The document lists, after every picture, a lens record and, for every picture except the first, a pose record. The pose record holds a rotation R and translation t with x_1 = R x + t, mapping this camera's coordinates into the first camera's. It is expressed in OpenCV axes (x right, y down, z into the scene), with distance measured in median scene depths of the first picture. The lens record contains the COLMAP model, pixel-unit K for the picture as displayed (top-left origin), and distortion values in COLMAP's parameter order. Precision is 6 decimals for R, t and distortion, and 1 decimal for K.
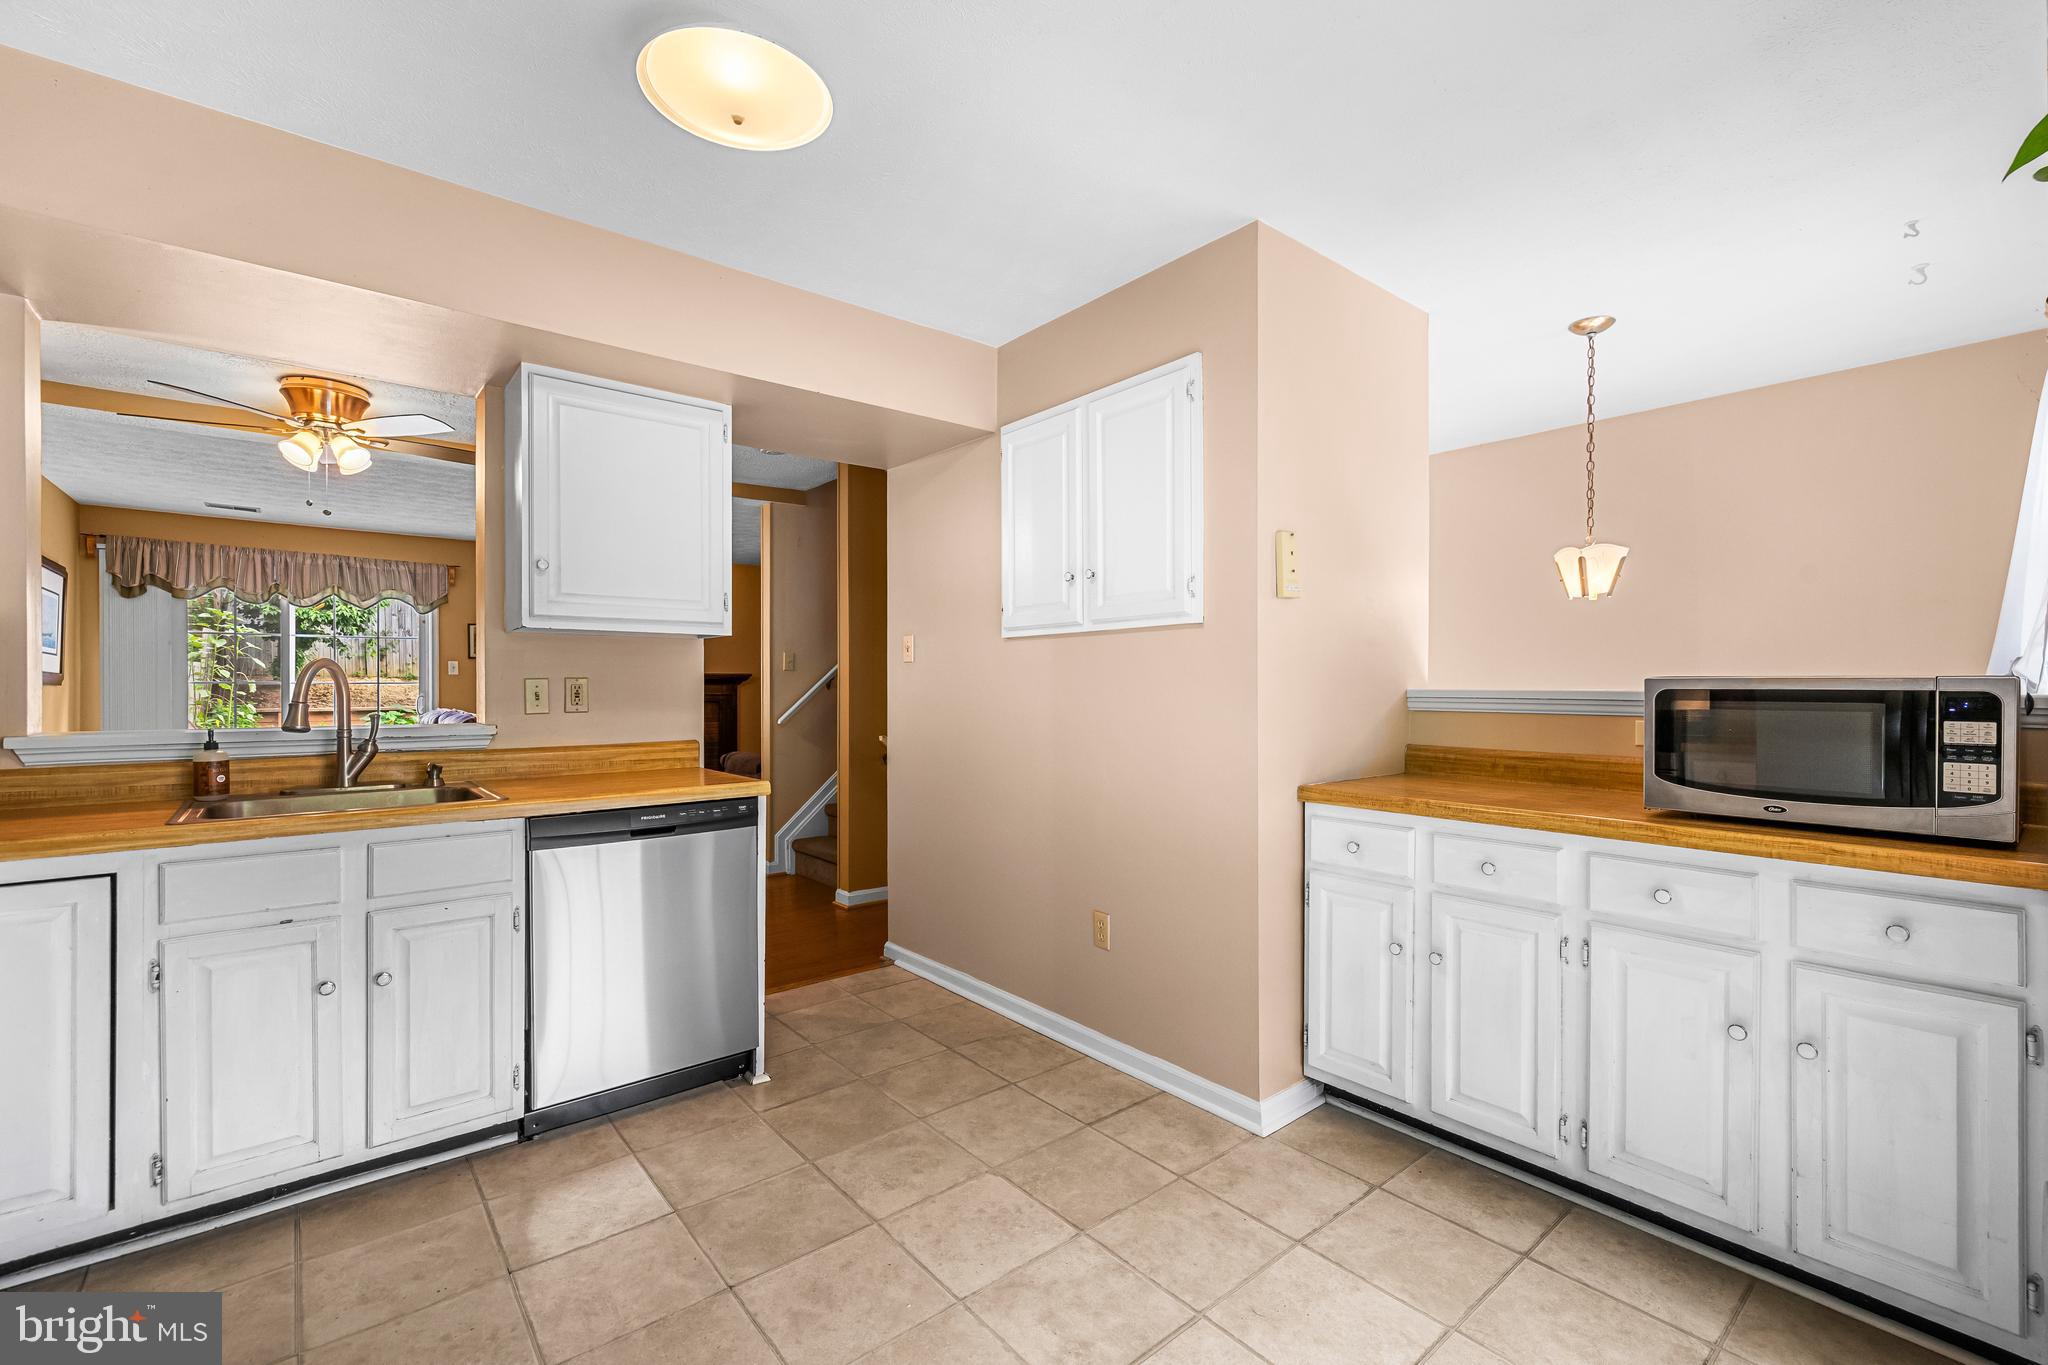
lens RADIAL K [[859.7, 0, 1021.6], [0, 859.7, 684.0], [0, 0, 1]] dist [0.000370, 0.000204]
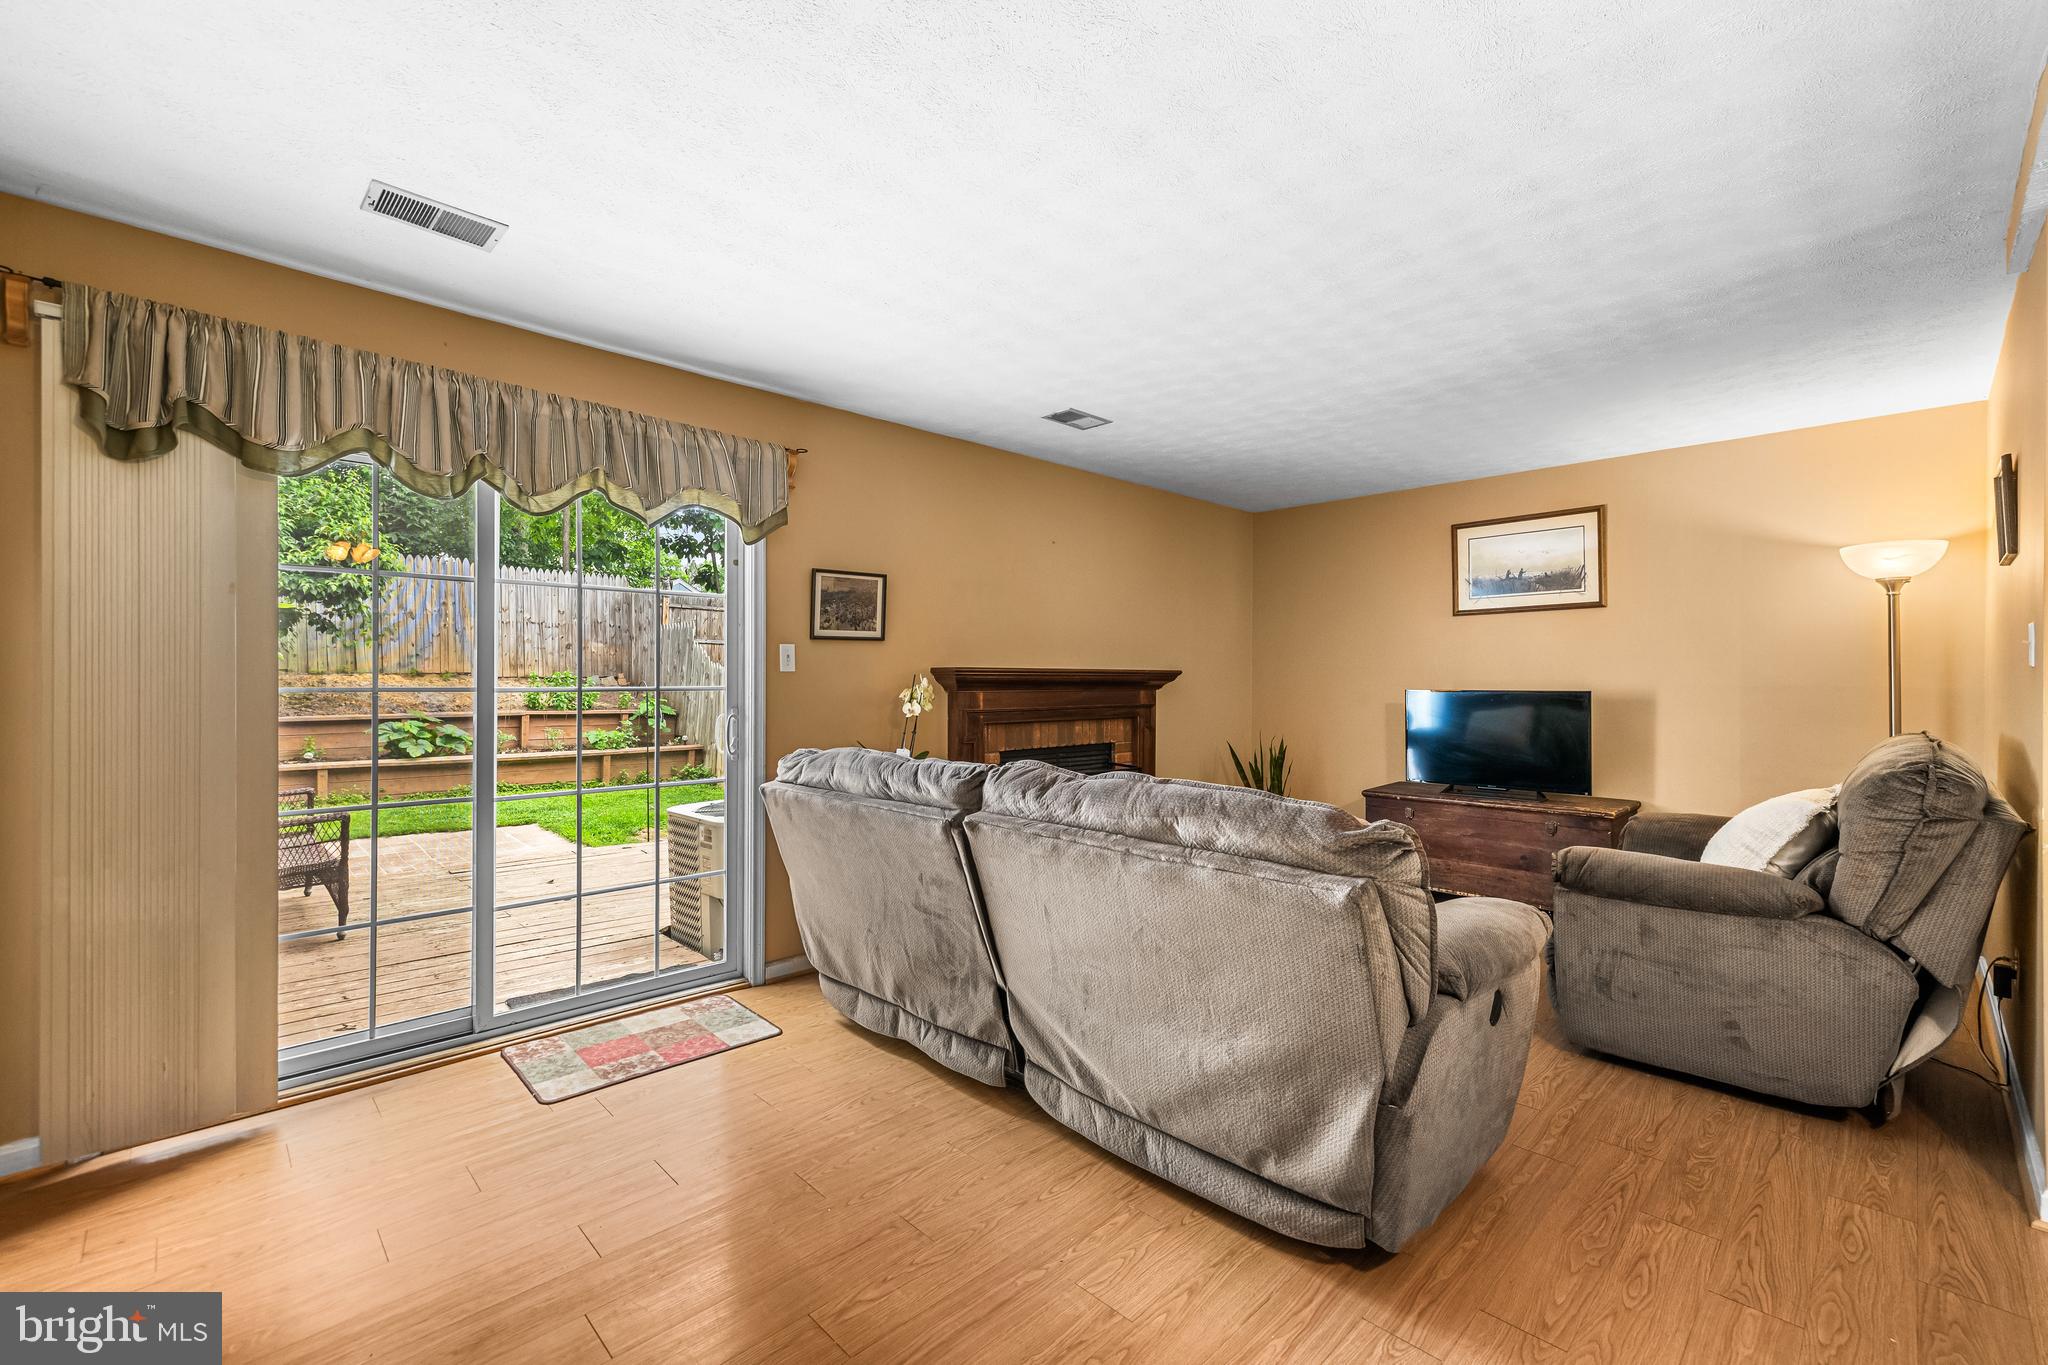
lens RADIAL K [[859.7, 0, 1030.9], [0, 859.7, 683.2], [0, 0, 1]] dist [0.000370, 0.000204]
pose [[0.996909, 0.001348, 0.078550, -2.503366], [-0.001540, 0.999996, 0.002379, -0.023358], [-0.078547, -0.002493, 0.996907, 2.214344]]
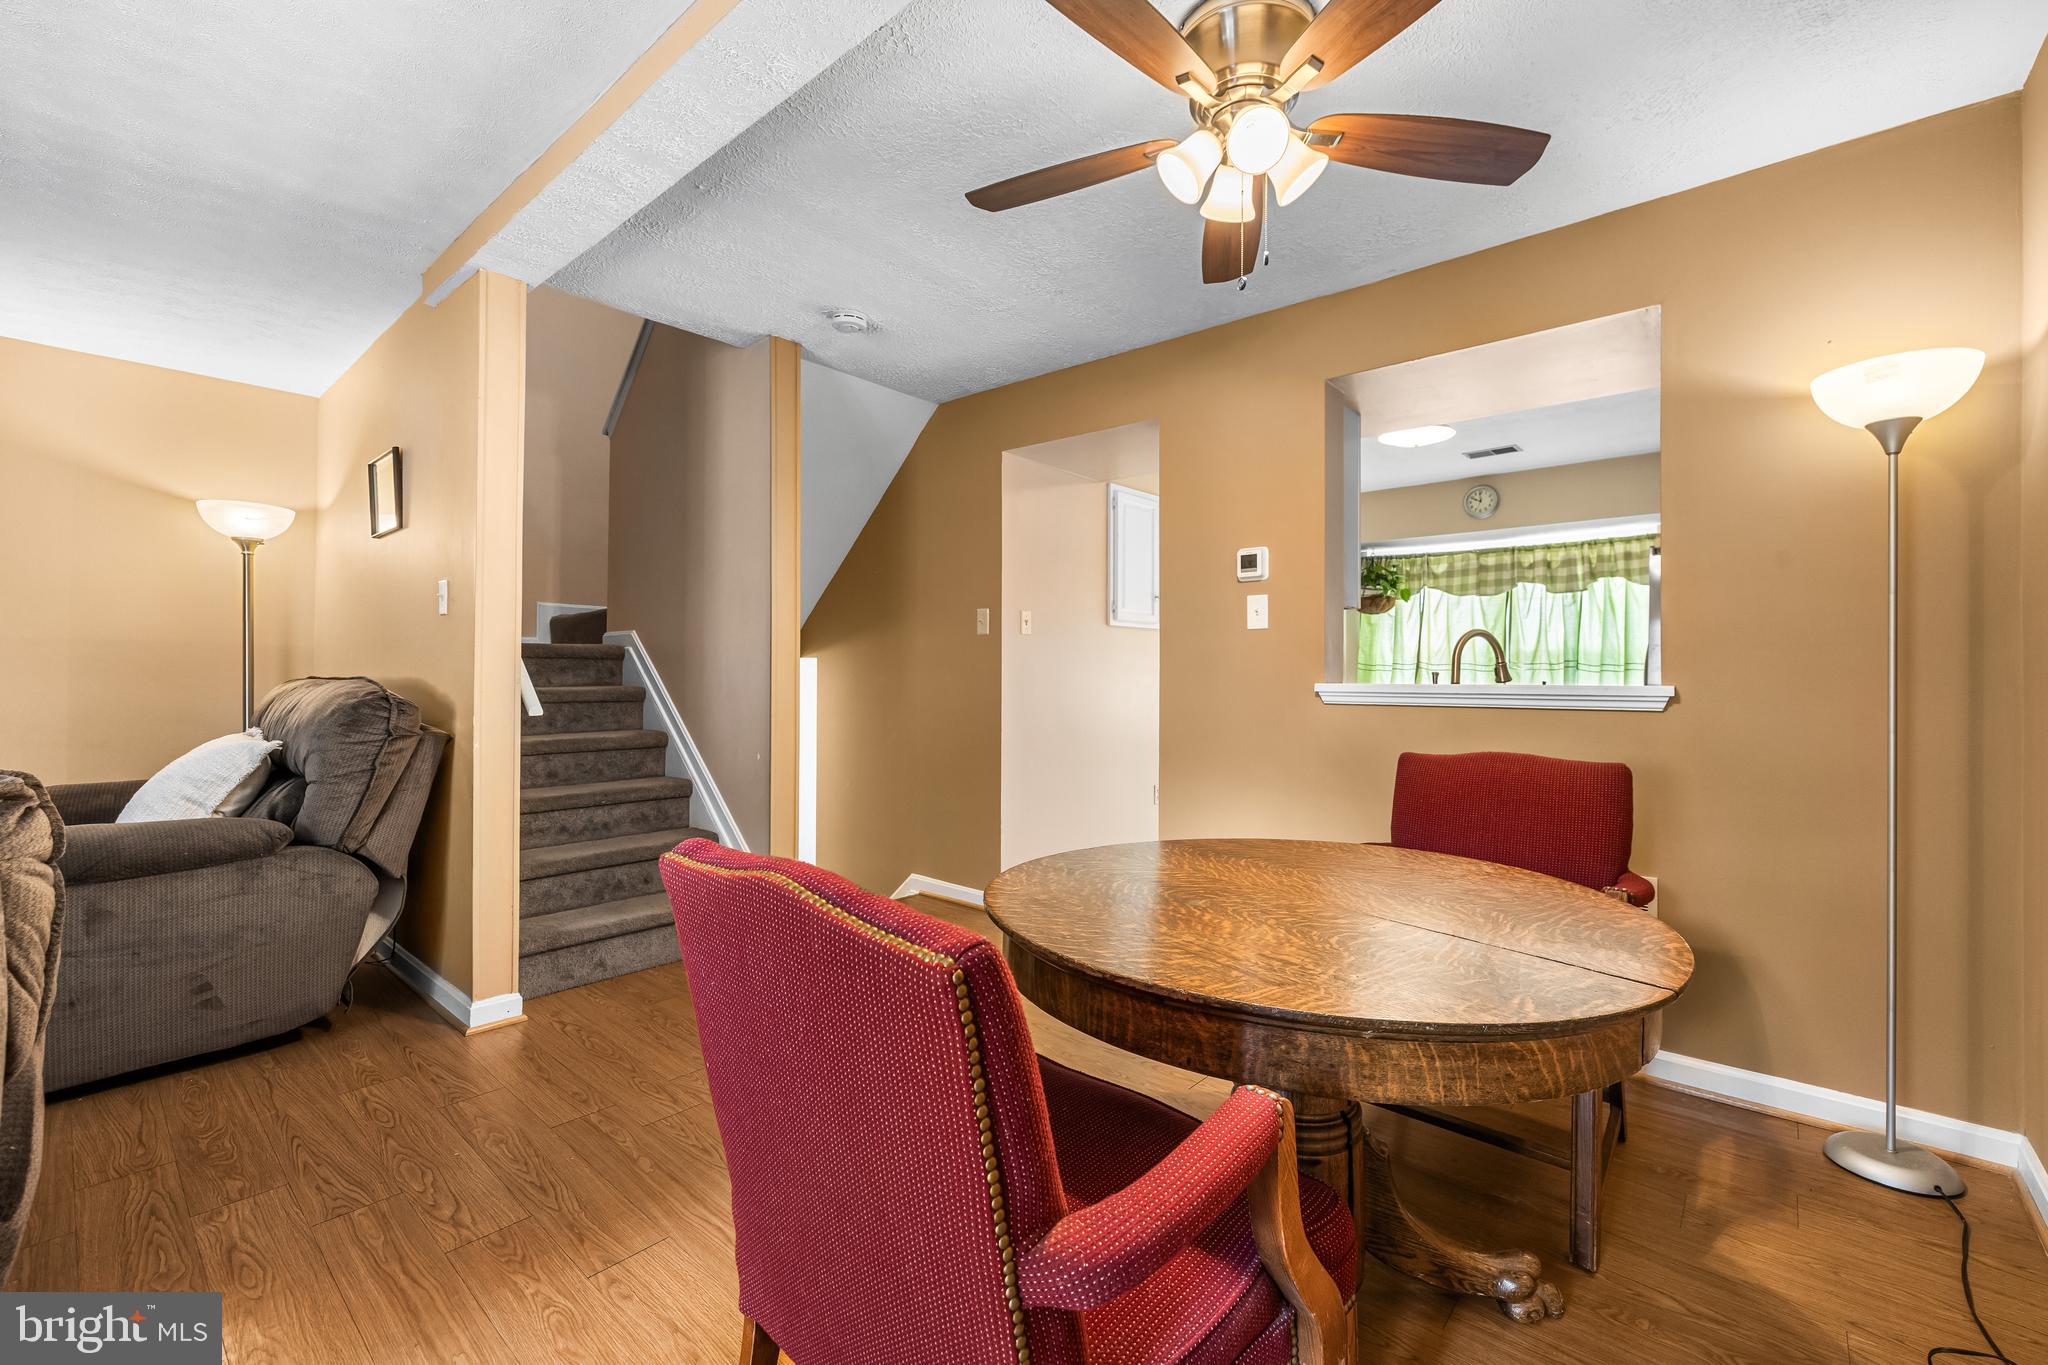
lens RADIAL K [[859.7, 0, 1026.3], [0, 859.7, 672.6], [0, 0, 1]] dist [0.000370, 0.000204]
pose [[-0.160237, 0.003386, 0.987073, -2.747653], [-0.005552, 0.999975, -0.004332, 0.071150], [-0.987063, -0.006175, -0.160214, 2.547278]]
